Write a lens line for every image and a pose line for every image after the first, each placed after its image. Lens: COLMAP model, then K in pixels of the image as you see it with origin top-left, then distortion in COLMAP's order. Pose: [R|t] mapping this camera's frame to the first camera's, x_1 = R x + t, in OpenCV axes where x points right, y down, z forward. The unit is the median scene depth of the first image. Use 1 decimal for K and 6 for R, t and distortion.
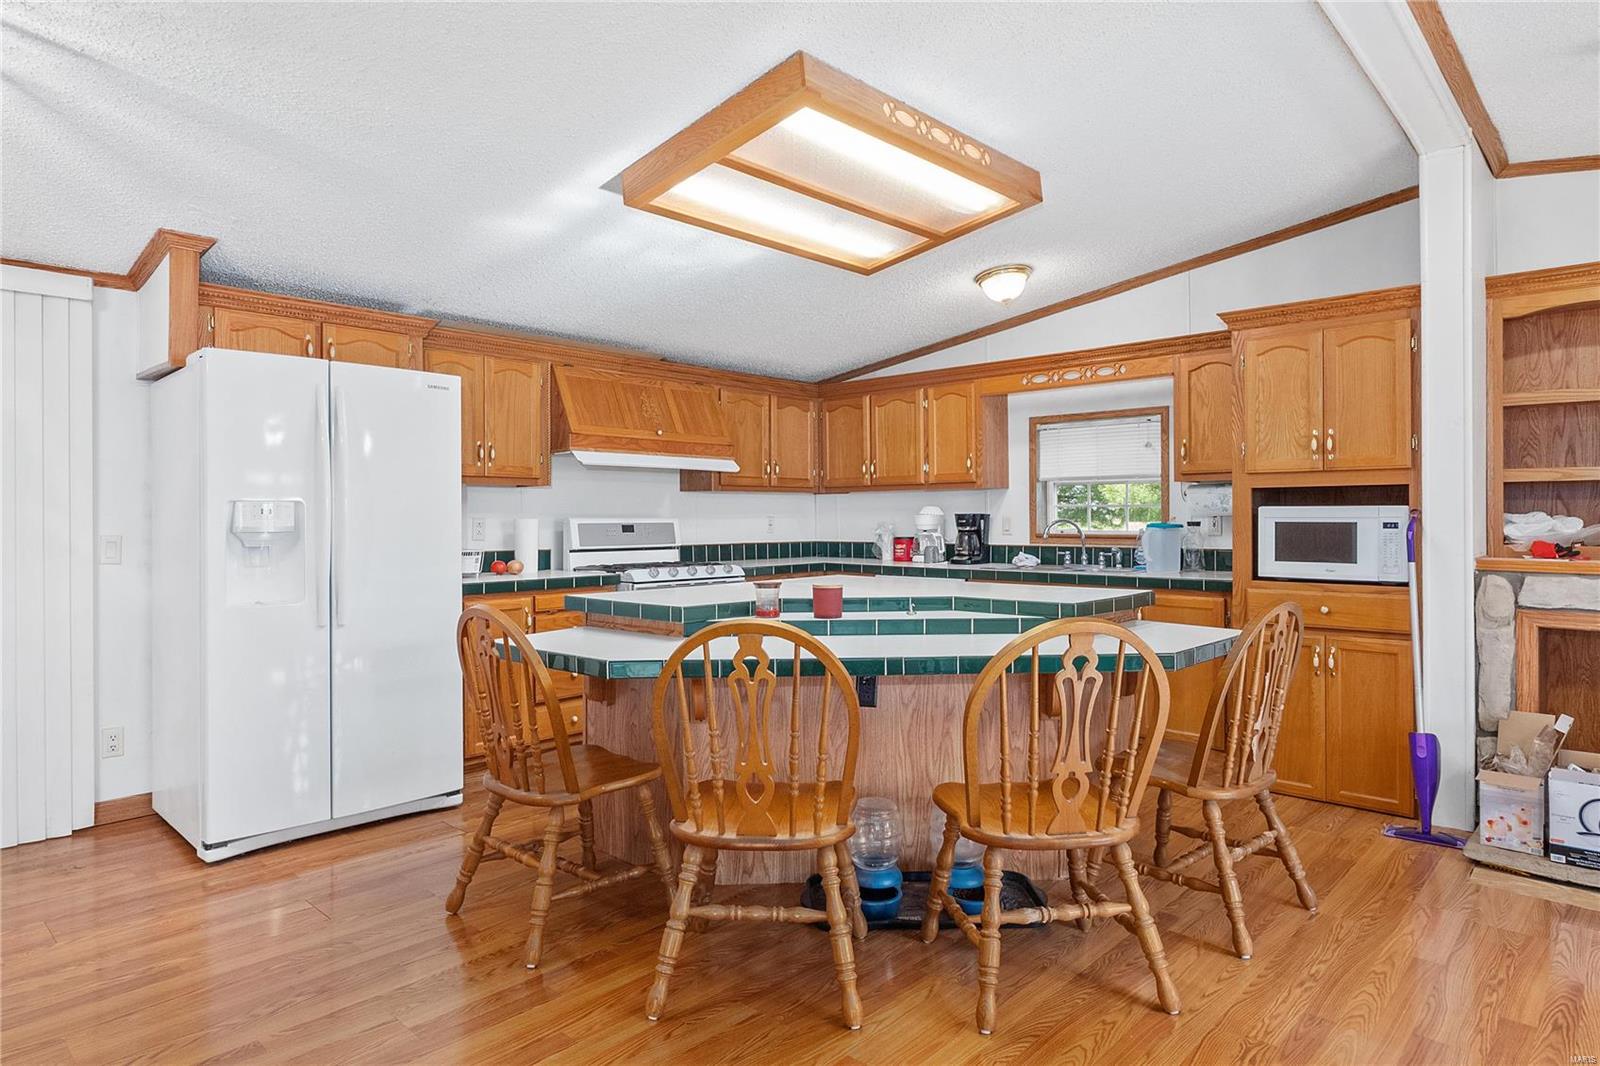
lens RADIAL K [[924.5, 0, 805.0], [0, 924.5, 511.3], [0, 0, 1]] dist [0.002959, -0.001054]
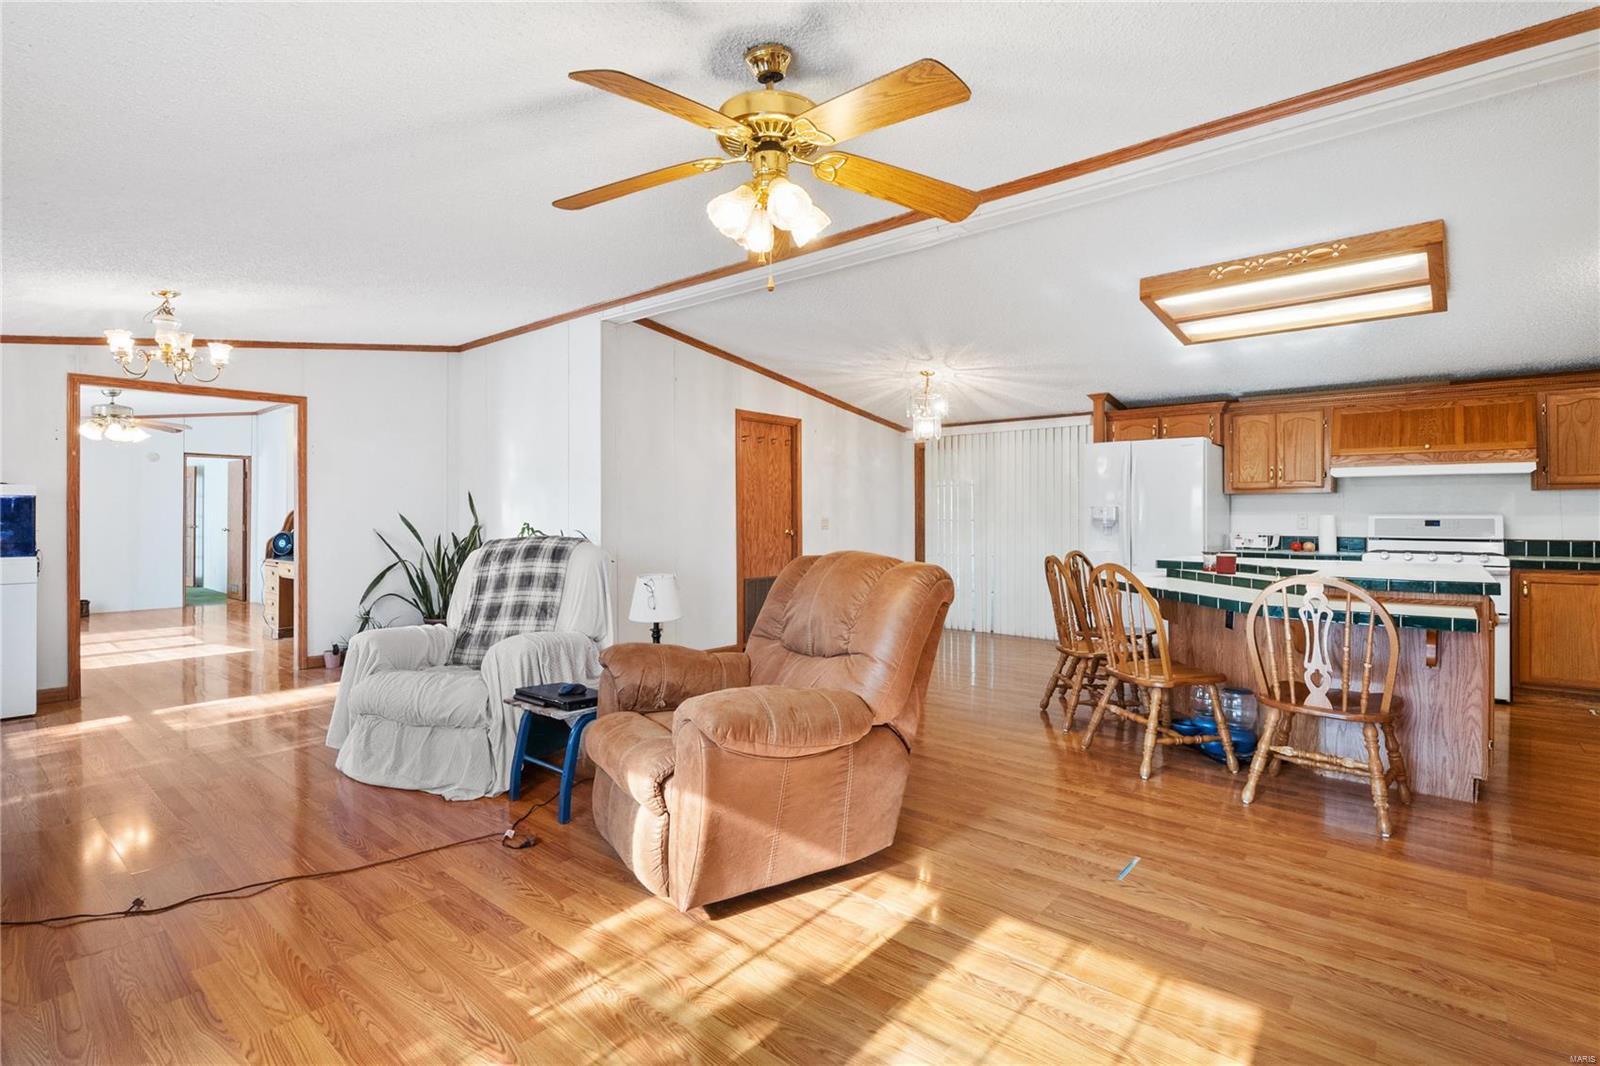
lens RADIAL K [[765.0, 0, 799.6], [0, 765.0, 509.7], [0, 0, 1]] dist [-0.014958, -0.000301]
pose [[0.040028, -0.004001, -0.999191, 0.953451], [0.006113, 0.999974, -0.003759, -0.001022], [0.999180, -0.005957, 0.040052, 0.121702]]
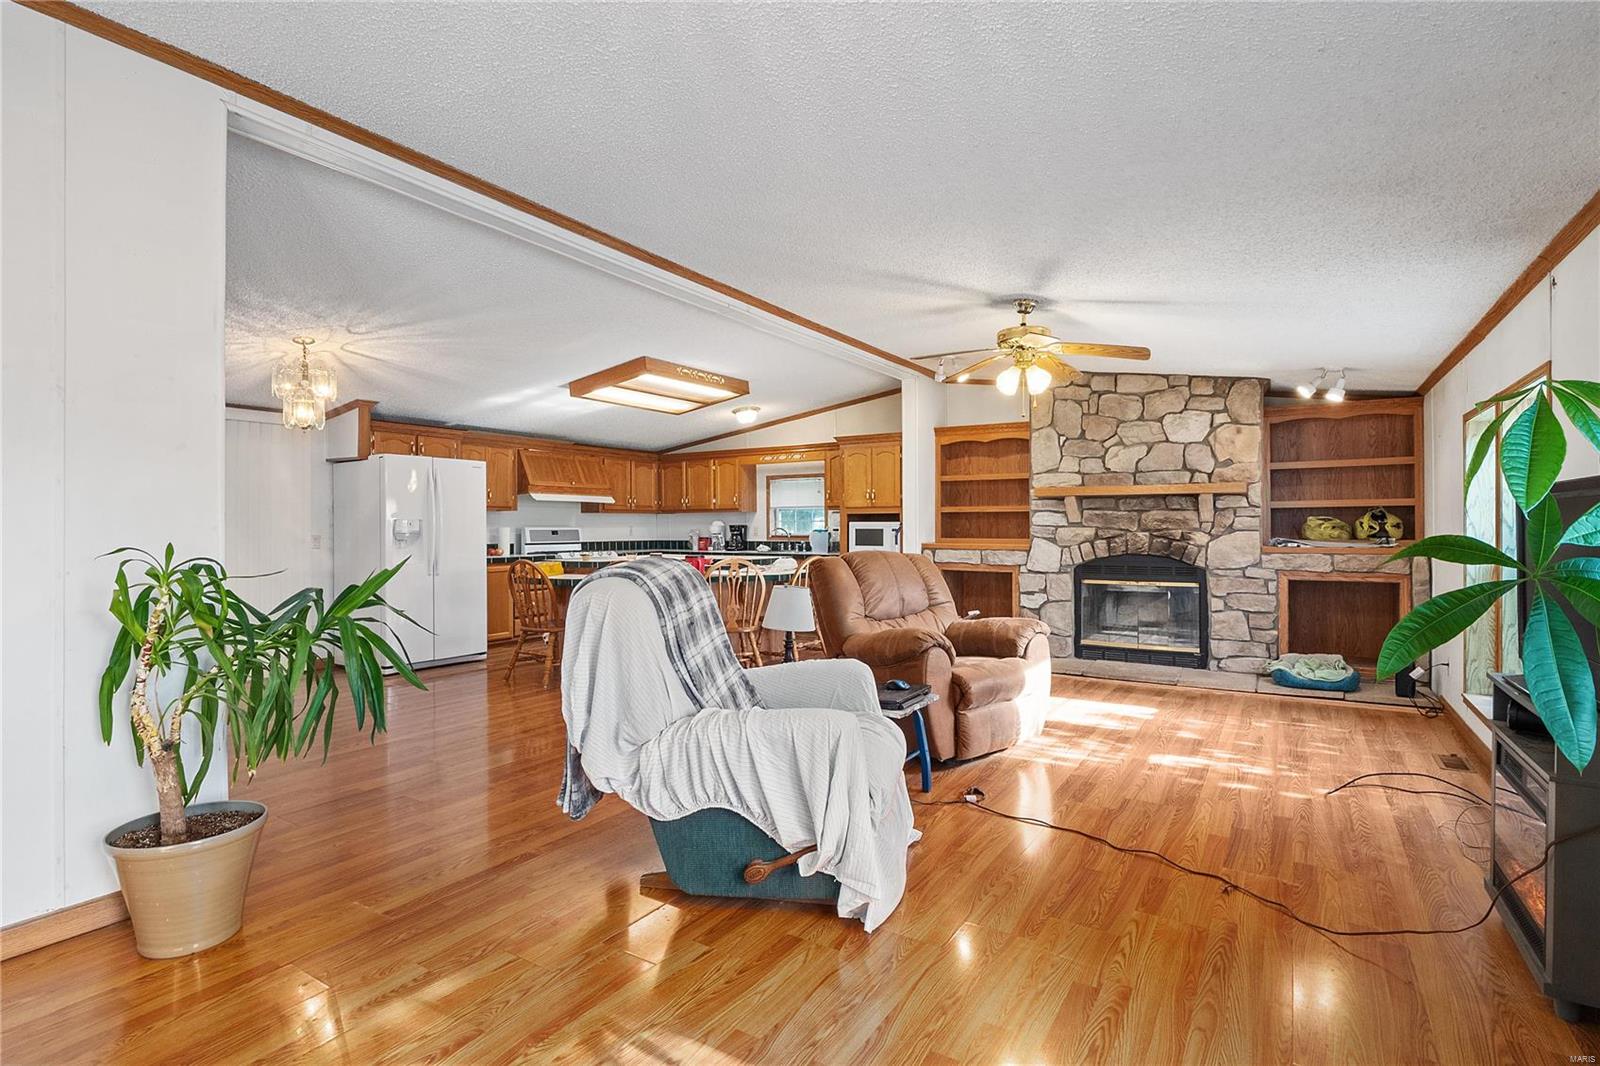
lens RADIAL K [[781.5, 0, 794.9], [0, 781.5, 523.9], [0, 0, 1]] dist [-0.011533, 0.001461]
pose [[0.984861, 0.001010, 0.173344, 0.019052], [-0.001511, 0.999995, 0.002760, -0.005344], [-0.173340, -0.002980, 0.984857, -0.806068]]
